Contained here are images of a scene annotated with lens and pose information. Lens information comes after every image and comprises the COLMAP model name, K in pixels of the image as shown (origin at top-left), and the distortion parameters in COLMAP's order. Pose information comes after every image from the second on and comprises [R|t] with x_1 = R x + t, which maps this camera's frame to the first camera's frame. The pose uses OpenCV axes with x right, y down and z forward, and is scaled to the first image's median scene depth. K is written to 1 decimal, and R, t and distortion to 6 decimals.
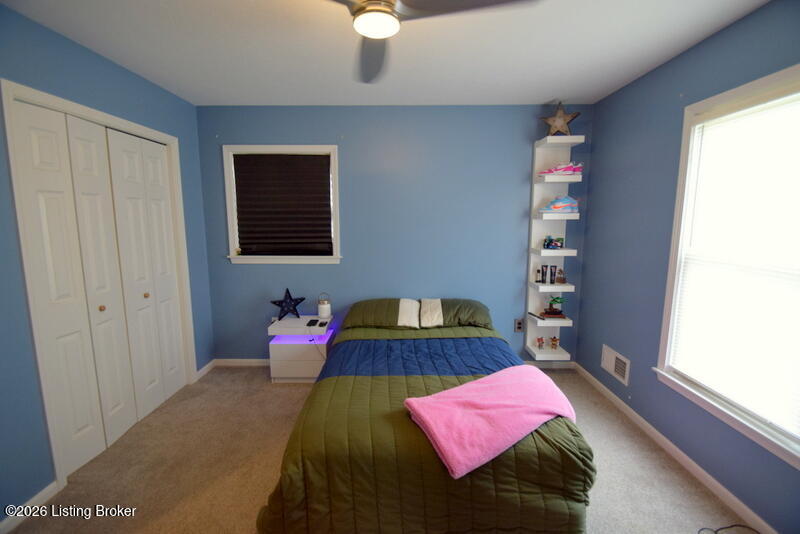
lens RADIAL K [[354.2, 0, 400.0], [0, 354.2, 267.0], [0, 0, 1]] dist [0.002972, 0.000109]
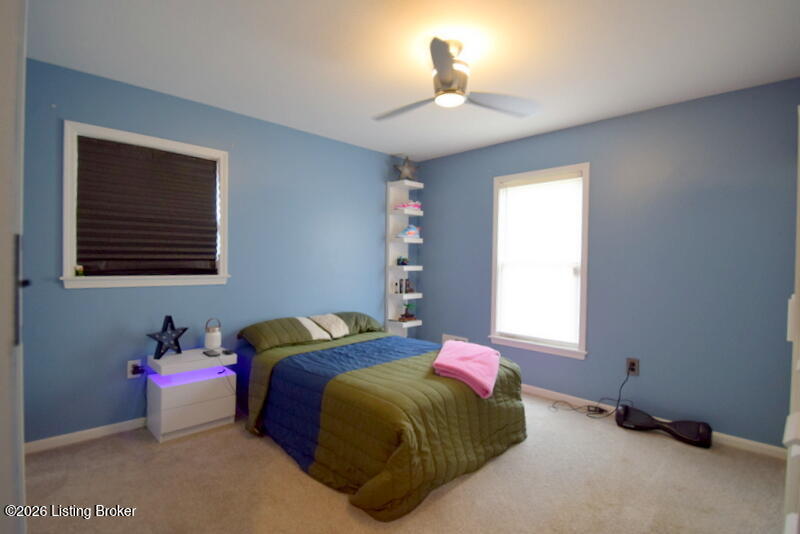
lens RADIAL K [[402.2, 0, 400.0], [0, 402.2, 267.0], [0, 0, 1]] dist [-0.003857, -0.001401]
pose [[0.700157, 0.001652, 0.713987, -0.612741], [0.087143, 0.992324, -0.087751, 0.077984], [-0.708651, 0.123658, 0.694638, 0.007643]]
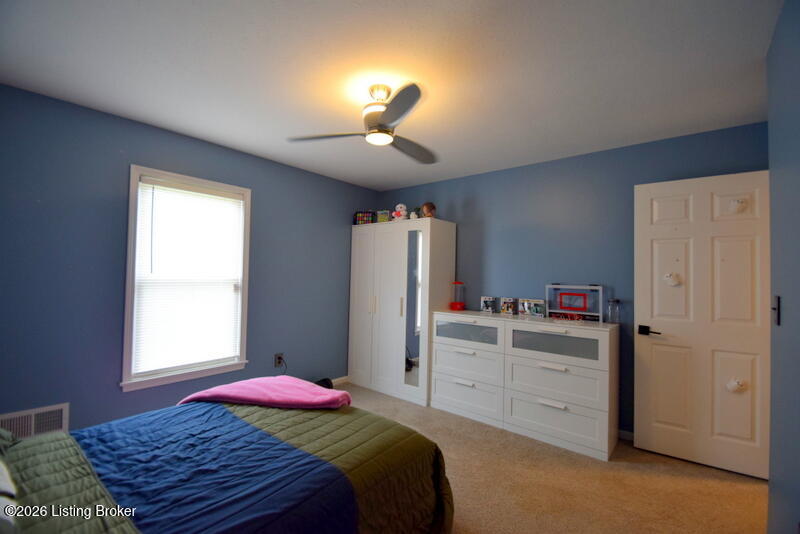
lens RADIAL K [[353.2, 0, 400.0], [0, 353.2, 267.0], [0, 0, 1]] dist [-0.001345, -0.016602]
pose [[-0.792361, -0.003269, 0.610043, -0.483354], [0.067885, 0.993303, 0.093497, -0.091292], [-0.606263, 0.115496, -0.786833, 0.961855]]
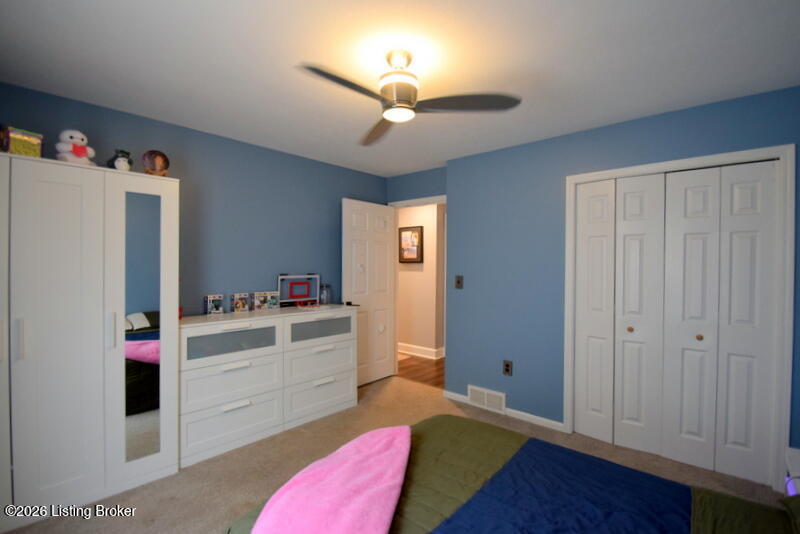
lens RADIAL K [[358.0, 0, 422.7], [0, 358.0, 268.2], [0, 0, 1]] dist [-0.000229, -0.008870]
pose [[-0.623289, 0.000781, -0.781991, 0.392250], [-0.119657, 0.988128, 0.096361, -0.087194], [0.772782, 0.153632, -0.615796, 0.858498]]
